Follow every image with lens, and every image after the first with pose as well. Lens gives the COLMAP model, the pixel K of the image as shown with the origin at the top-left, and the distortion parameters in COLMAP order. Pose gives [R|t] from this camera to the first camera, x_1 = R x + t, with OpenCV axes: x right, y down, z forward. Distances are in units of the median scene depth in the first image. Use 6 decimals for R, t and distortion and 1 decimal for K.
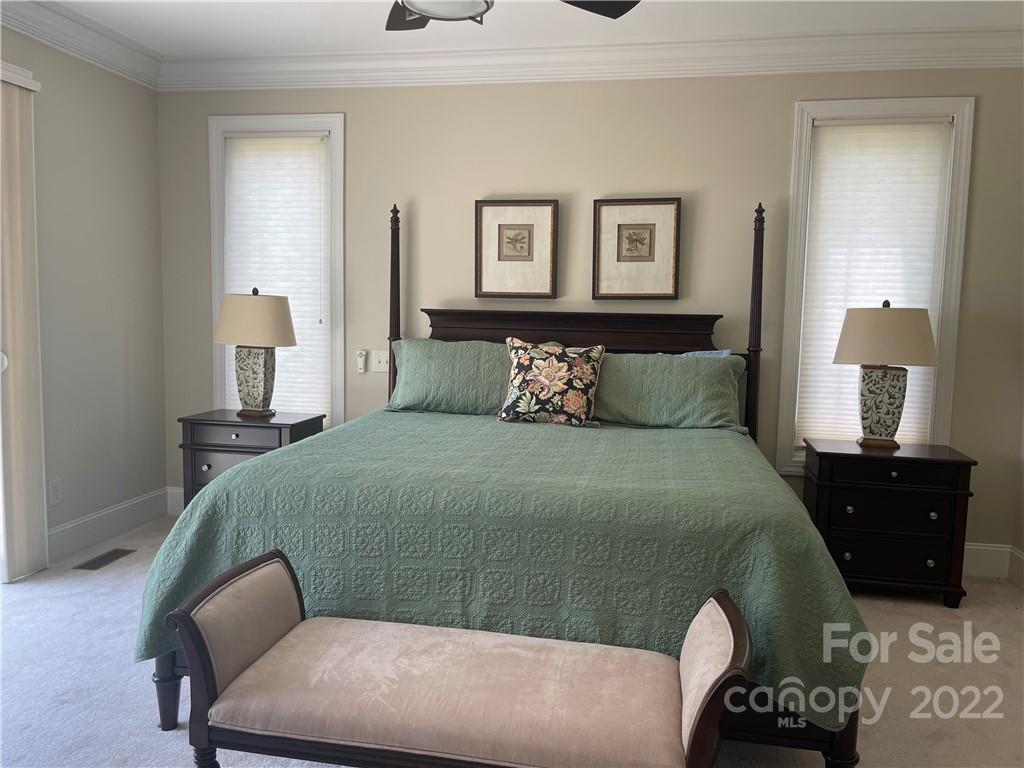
lens RADIAL K [[748.9, 0, 512.0], [0, 748.9, 384.0], [0, 0, 1]] dist [0.044631, -0.002517]
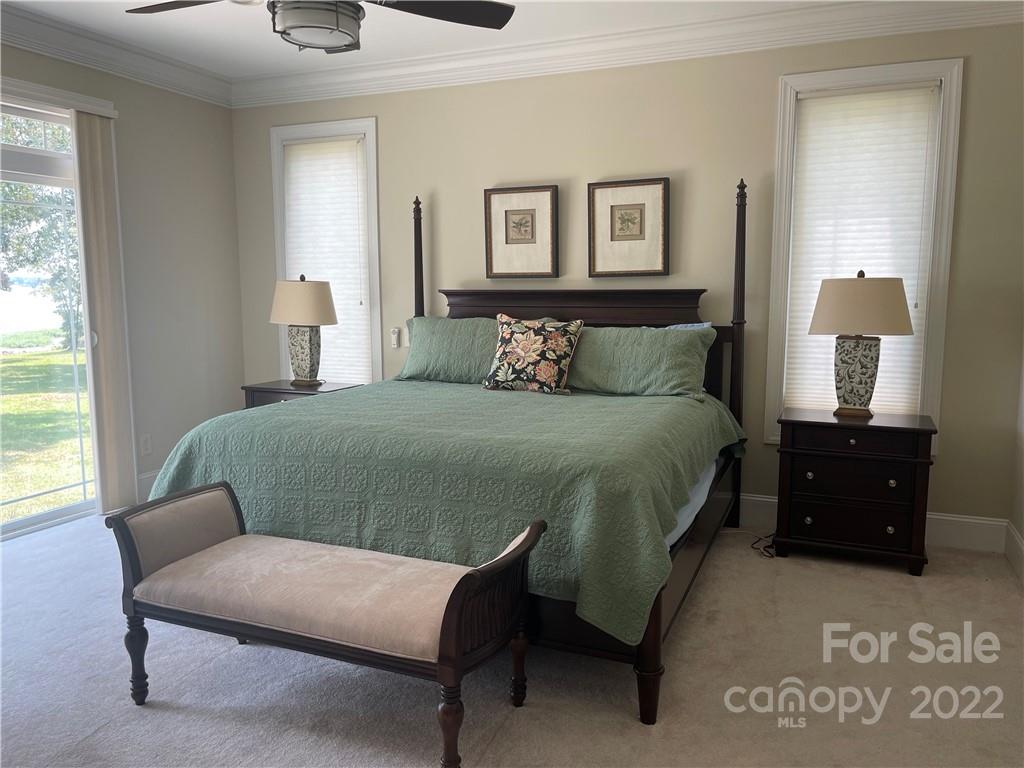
lens RADIAL K [[748.9, 0, 512.0], [0, 748.9, 384.0], [0, 0, 1]] dist [0.044631, -0.002517]
pose [[0.978568, 0.003648, -0.205890, 0.235963], [0.001174, 0.999728, 0.023295, 0.015246], [0.205919, -0.023038, 0.978298, -0.077381]]
